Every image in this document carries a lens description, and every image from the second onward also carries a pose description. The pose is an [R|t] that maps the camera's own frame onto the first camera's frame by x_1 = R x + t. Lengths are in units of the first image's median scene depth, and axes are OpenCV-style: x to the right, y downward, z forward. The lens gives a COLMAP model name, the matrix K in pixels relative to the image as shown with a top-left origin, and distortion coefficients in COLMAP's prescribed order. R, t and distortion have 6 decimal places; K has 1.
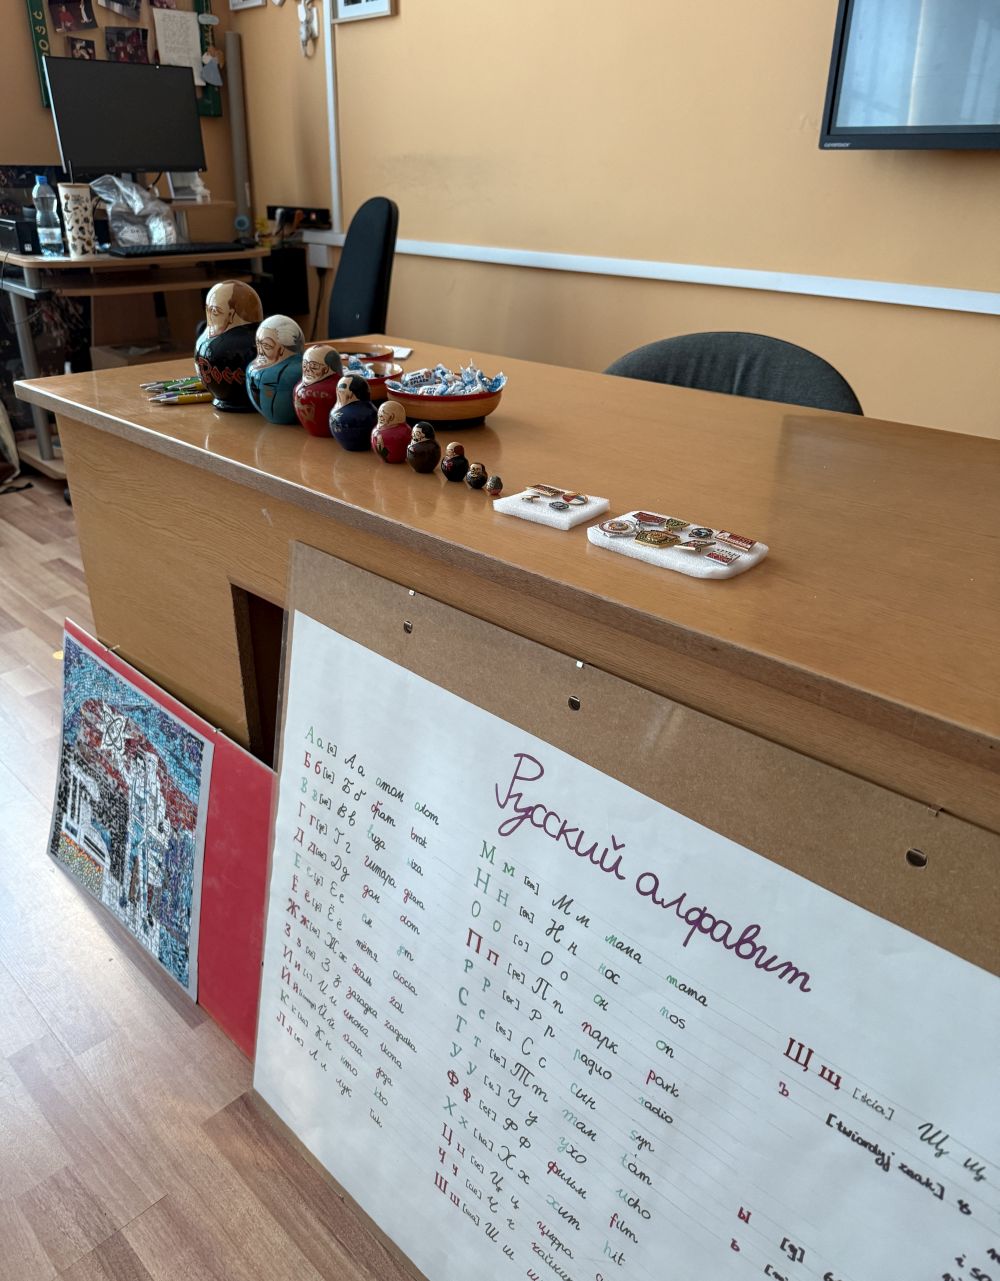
lens RADIAL K [[918.5, 0, 500.9], [0, 918.5, 648.6], [0, 0, 1]] dist [0.025190, -0.026208]
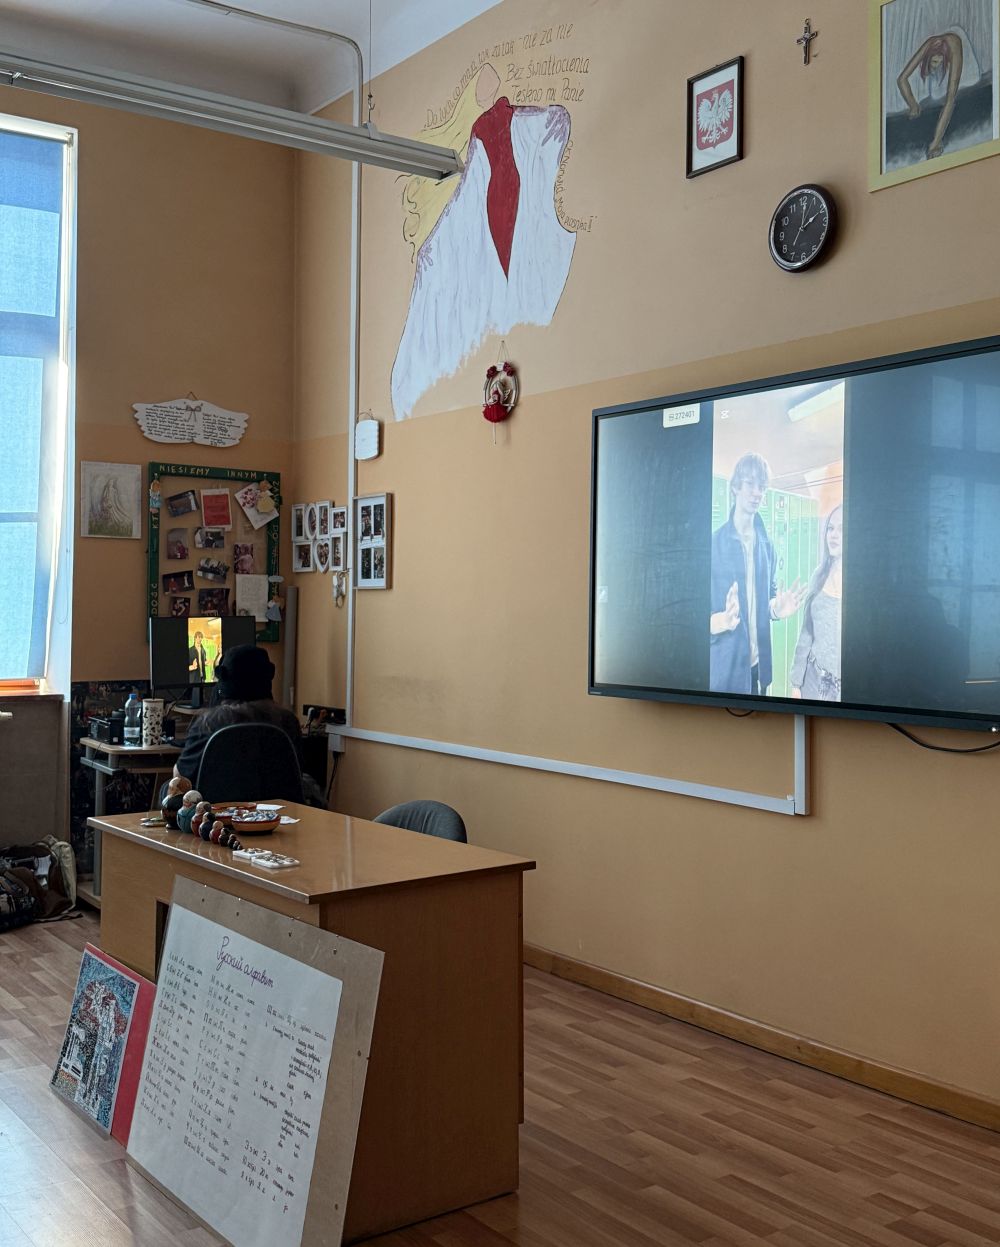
lens RADIAL K [[1383.4, 0, 502.3], [0, 1383.4, 620.0], [0, 0, 1]] dist [-0.019760, 0.000000]
pose [[0.983934, -0.008244, -0.178343, 0.414749], [-0.072936, 0.893212, -0.443682, 0.271728], [0.162956, 0.449561, 0.878260, -0.776608]]
